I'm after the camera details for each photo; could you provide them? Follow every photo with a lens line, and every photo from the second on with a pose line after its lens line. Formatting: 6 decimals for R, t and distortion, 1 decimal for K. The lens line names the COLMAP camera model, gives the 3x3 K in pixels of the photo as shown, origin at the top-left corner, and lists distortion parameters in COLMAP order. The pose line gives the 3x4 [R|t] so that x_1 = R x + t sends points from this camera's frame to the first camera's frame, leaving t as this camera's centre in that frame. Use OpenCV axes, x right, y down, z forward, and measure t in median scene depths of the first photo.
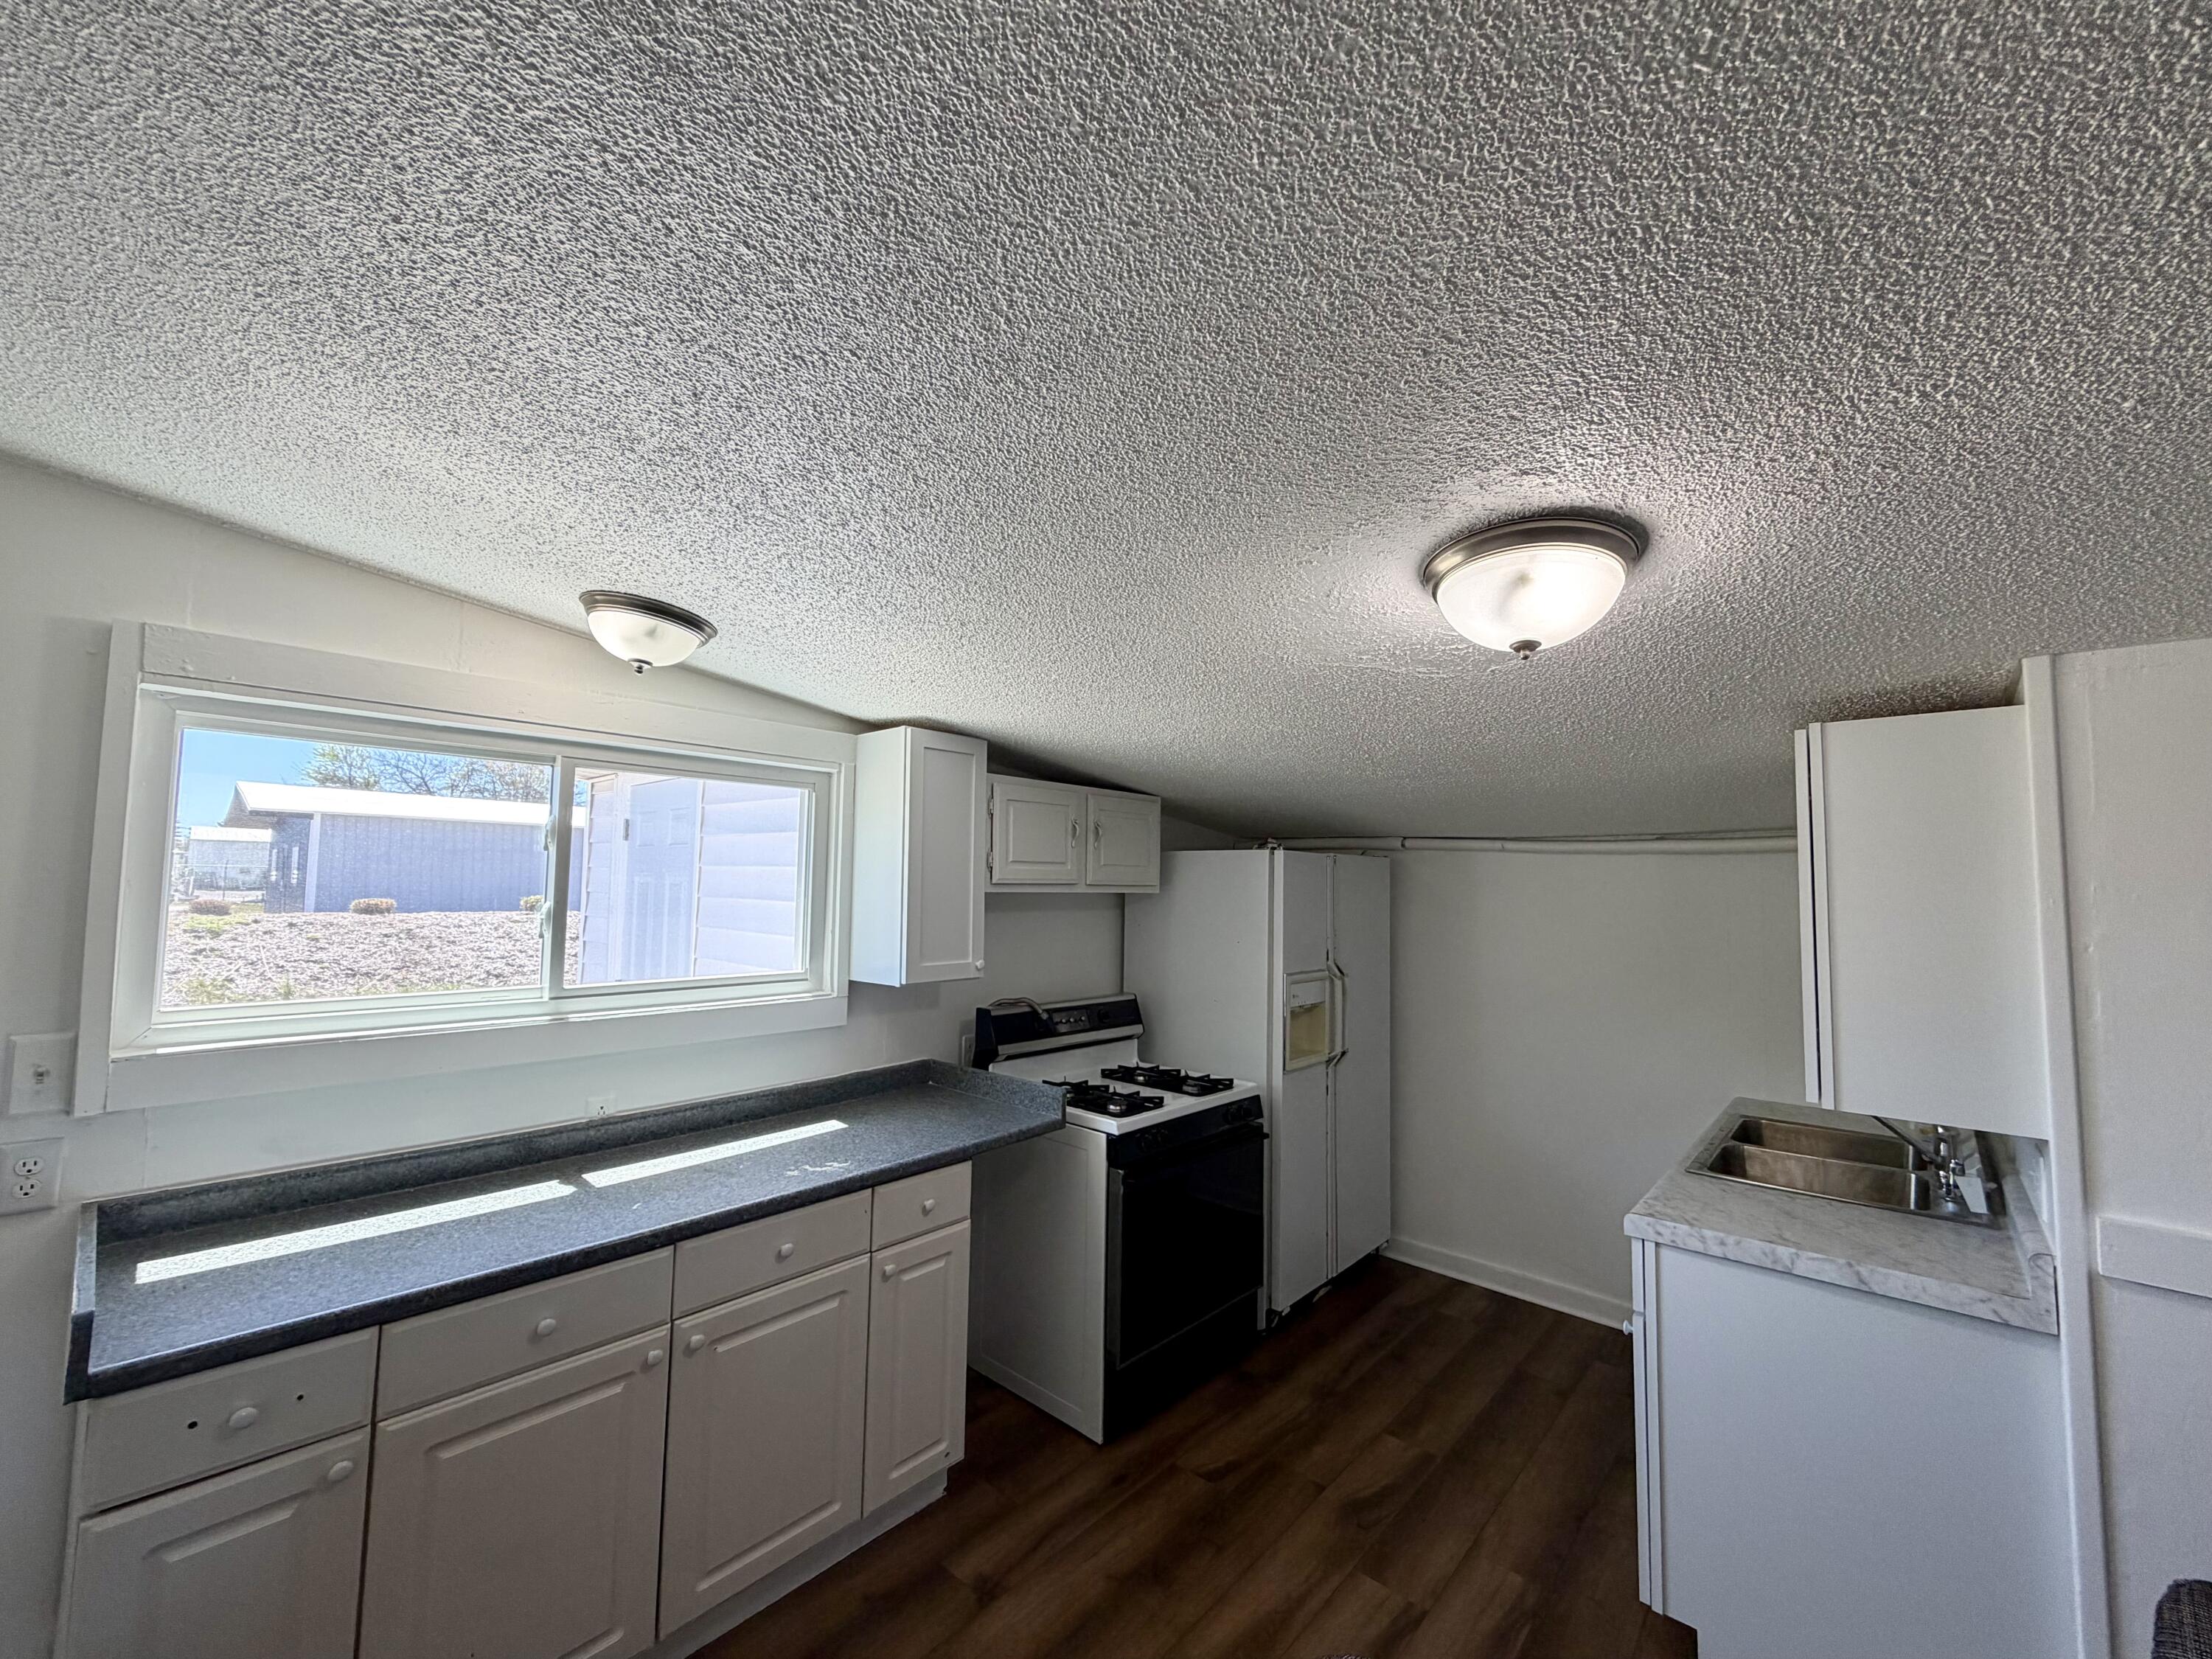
lens RADIAL K [[891.5, 0, 1106.0], [0, 891.5, 829.5], [0, 0, 1]] dist [0.007678, 0.000496]
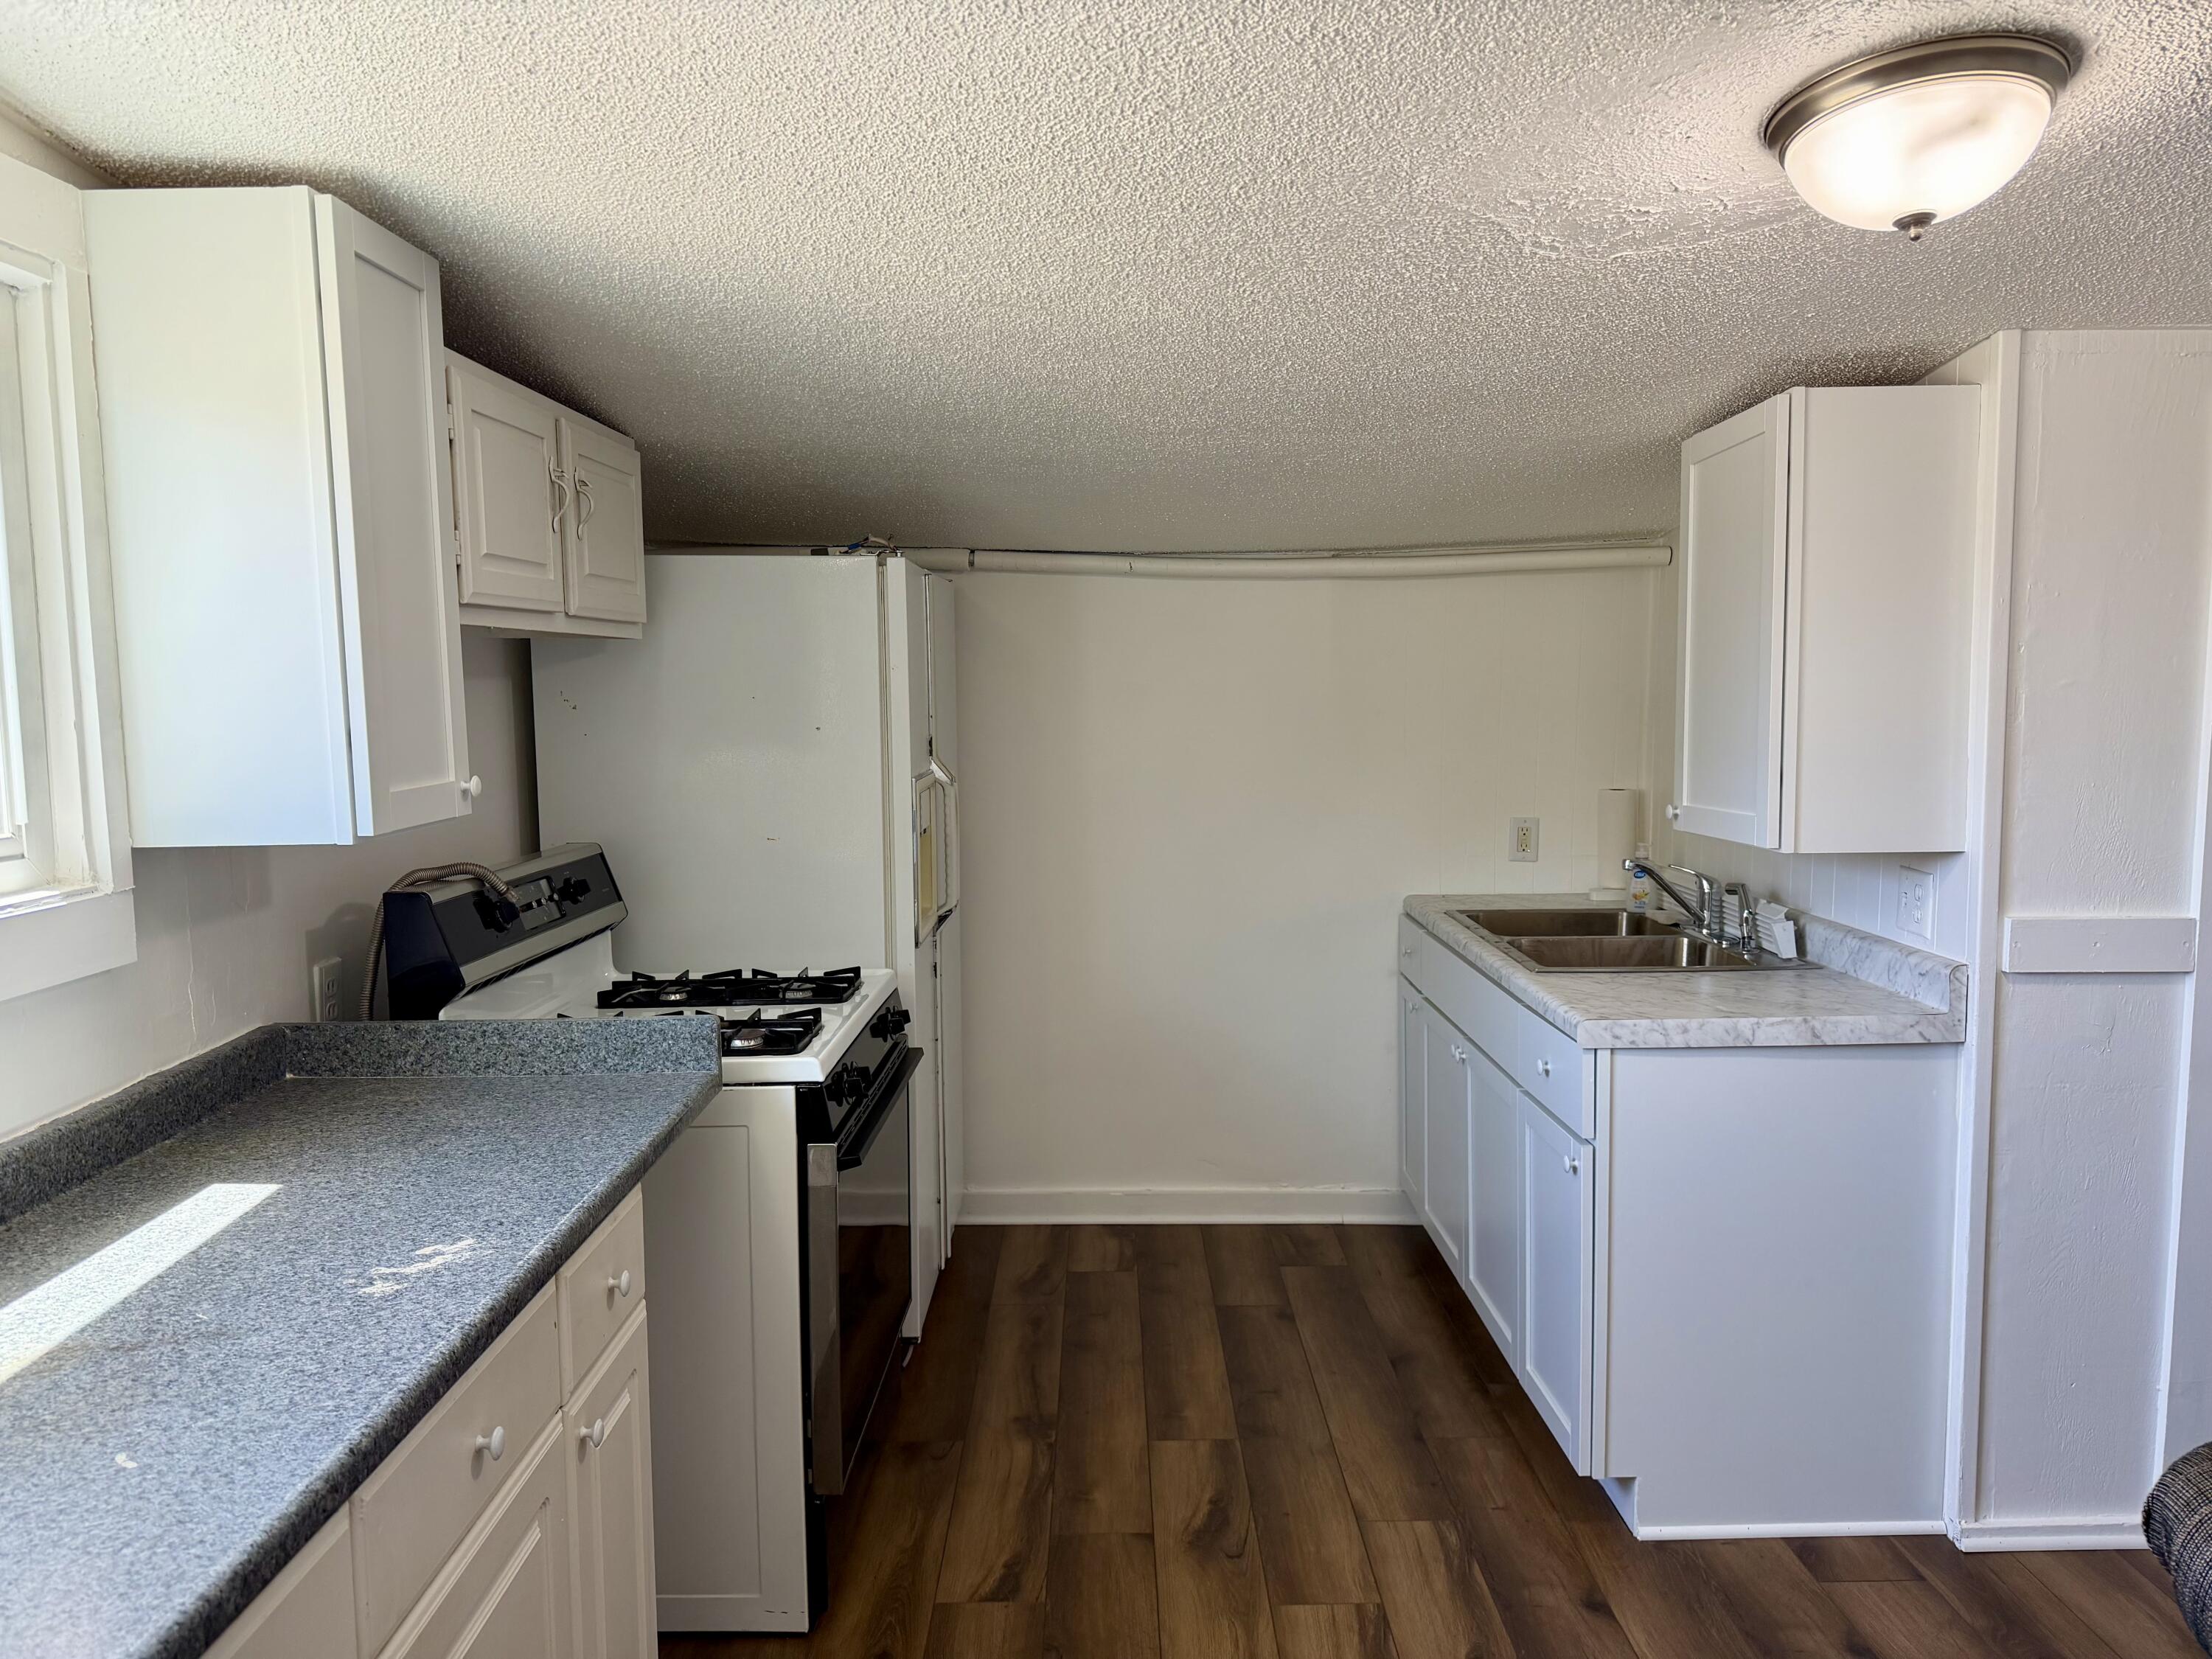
lens RADIAL K [[1560.2, 0, 1106.0], [0, 1560.2, 829.5], [0, 0, 1]] dist [0.102452, -0.143332]
pose [[0.742237, -0.085338, 0.664682, -0.463399], [-0.021628, 0.988292, 0.151037, 0.051054], [-0.669788, -0.126481, 0.731701, 0.226426]]
